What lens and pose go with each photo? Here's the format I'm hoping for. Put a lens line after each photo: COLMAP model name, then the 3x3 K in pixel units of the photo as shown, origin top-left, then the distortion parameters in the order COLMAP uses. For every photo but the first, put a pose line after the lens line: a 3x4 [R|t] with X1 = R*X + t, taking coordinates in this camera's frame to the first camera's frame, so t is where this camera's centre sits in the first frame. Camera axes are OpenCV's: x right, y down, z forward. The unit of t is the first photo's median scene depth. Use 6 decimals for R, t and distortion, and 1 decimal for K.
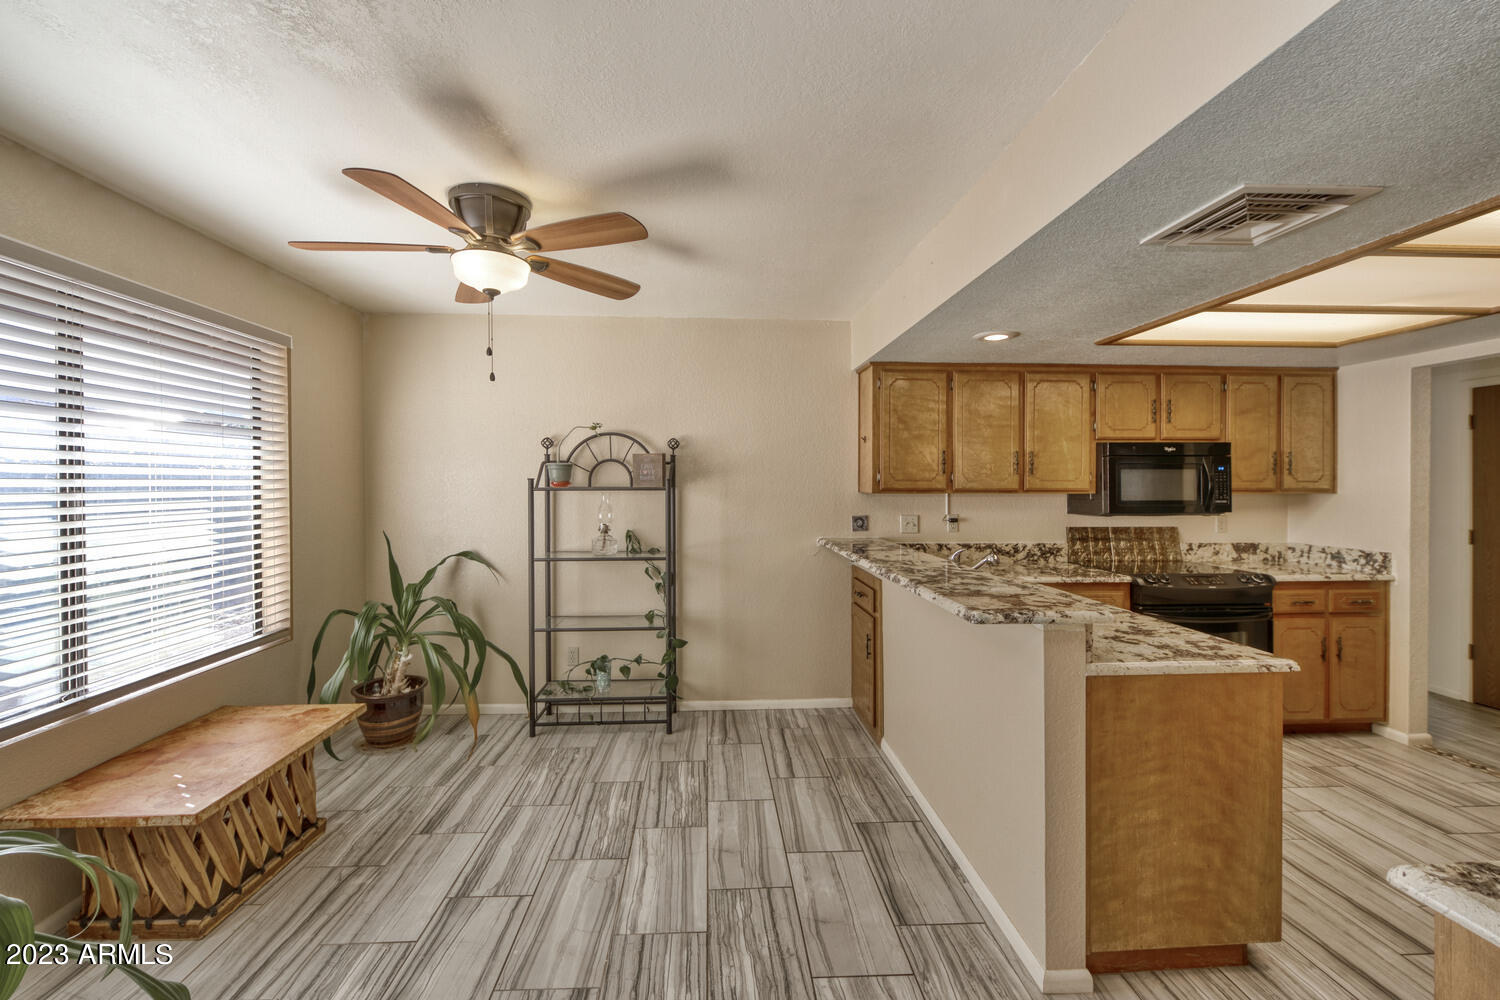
lens RADIAL K [[599.9, 0, 749.1], [0, 599.9, 503.3], [0, 0, 1]] dist [-0.005162, 0.000126]
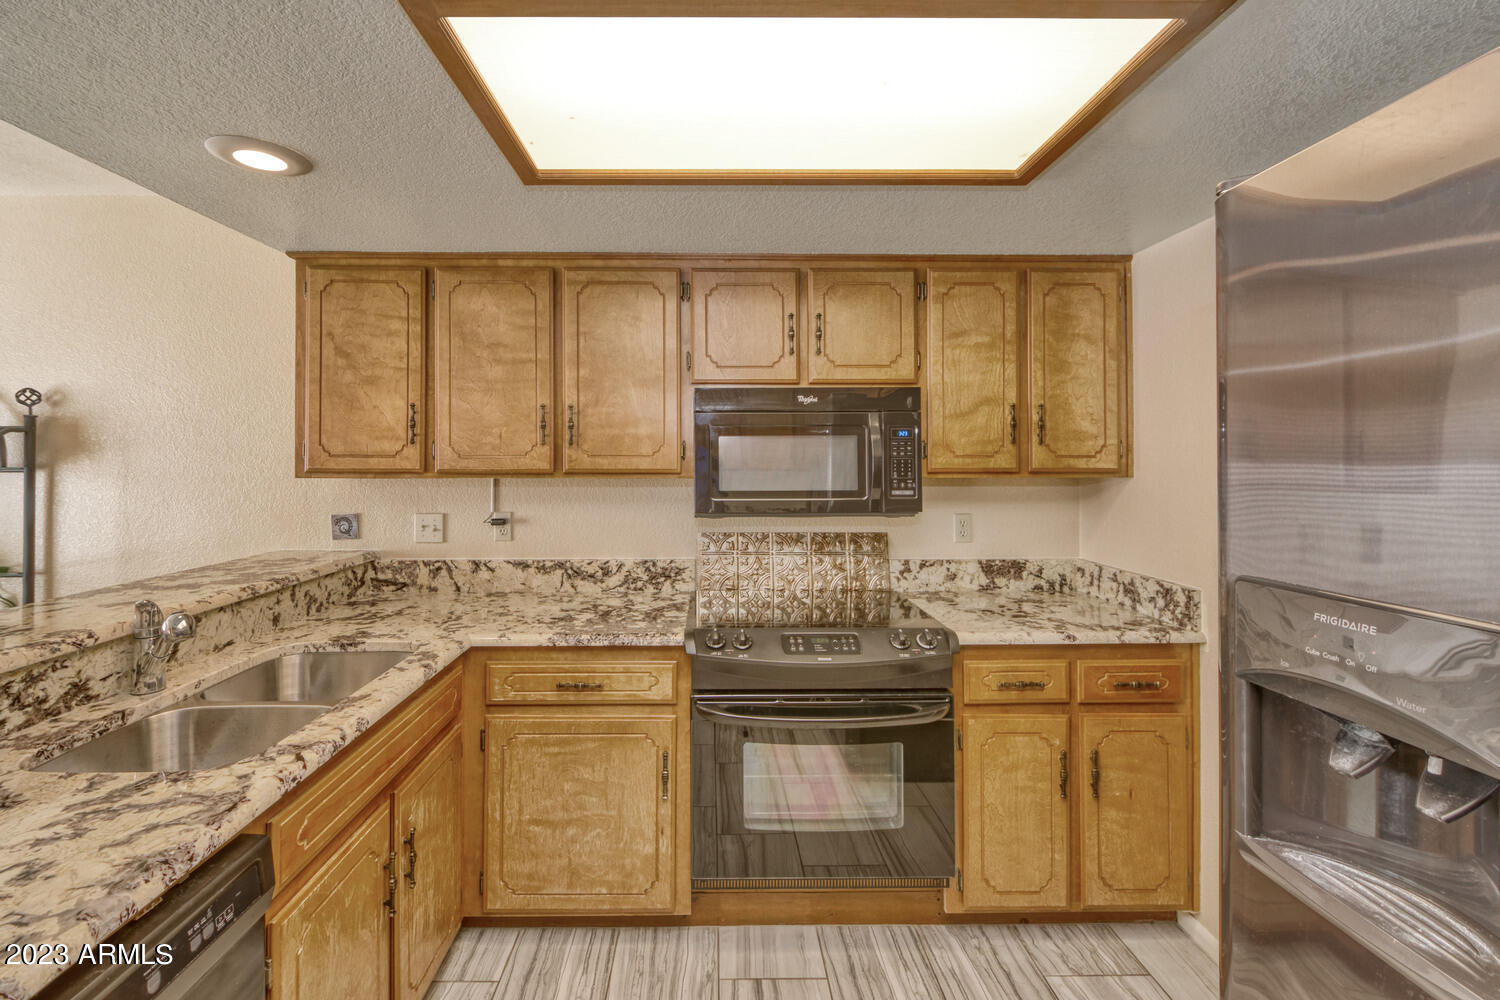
lens RADIAL K [[647.2, 0, 711.3], [0, 647.2, 468.8], [0, 0, 1]] dist [0.001534, -0.000153]
pose [[0.999419, -0.001235, -0.034061, 0.623698], [0.000611, 0.999832, -0.018327, -0.013802], [0.034078, 0.018296, 0.999252, 0.383526]]
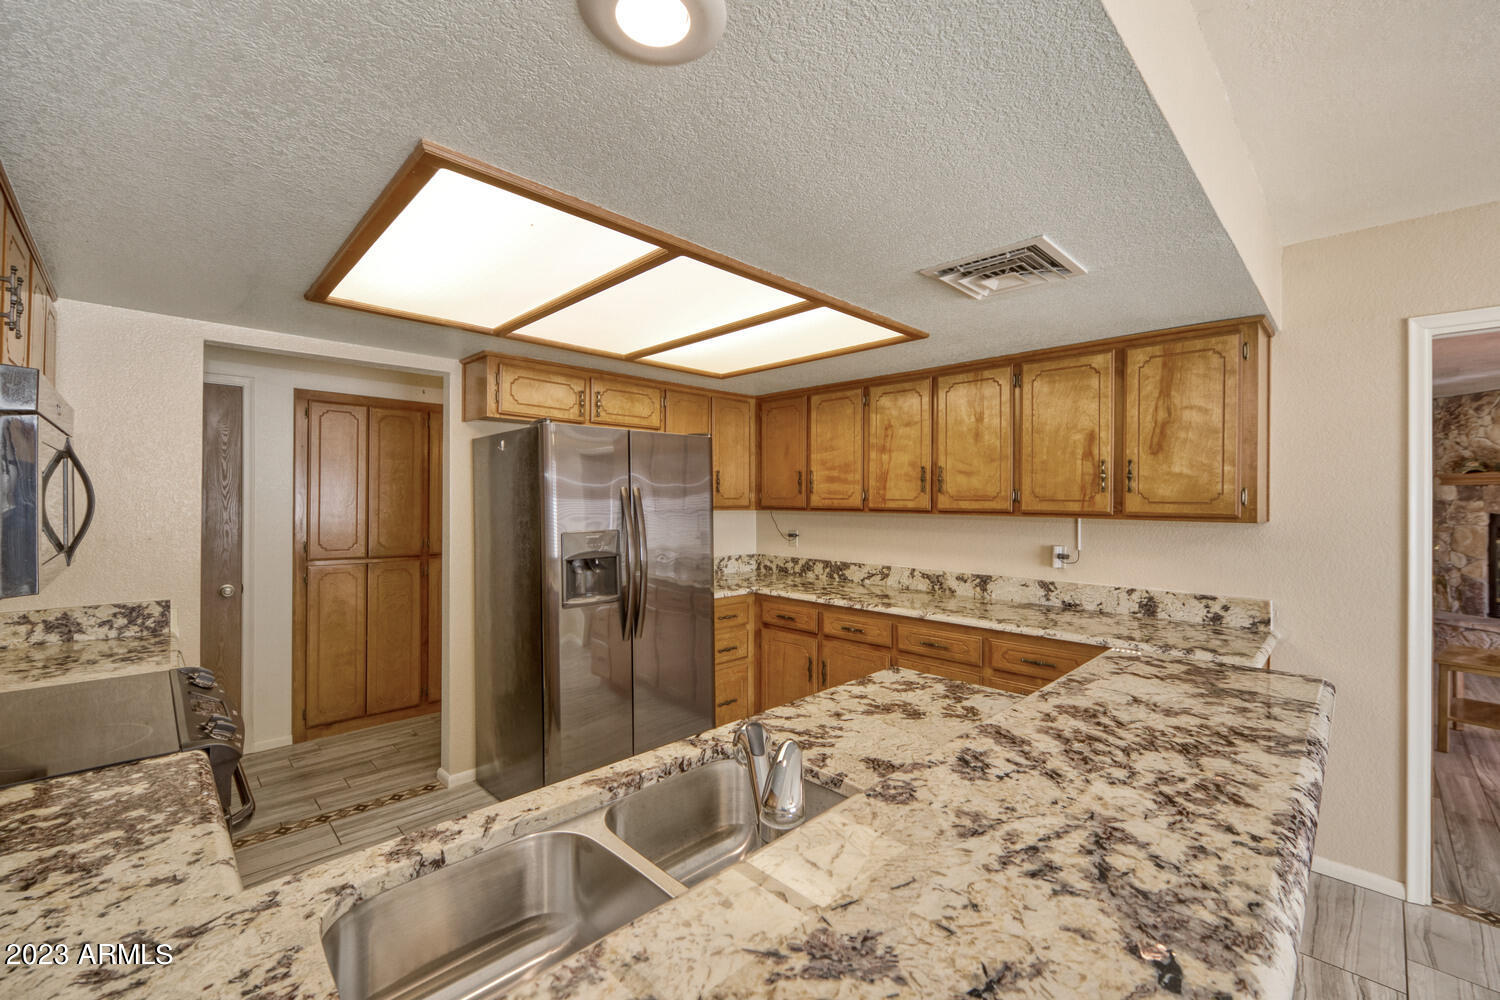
lens RADIAL K [[599.9, 0, 749.1], [0, 599.9, 503.3], [0, 0, 1]] dist [-0.005162, 0.000126]
pose [[-0.675681, -0.003365, 0.737187, 0.123824], [0.017308, 0.999642, 0.020427, -0.027082], [-0.736991, 0.026562, -0.675380, 0.913220]]
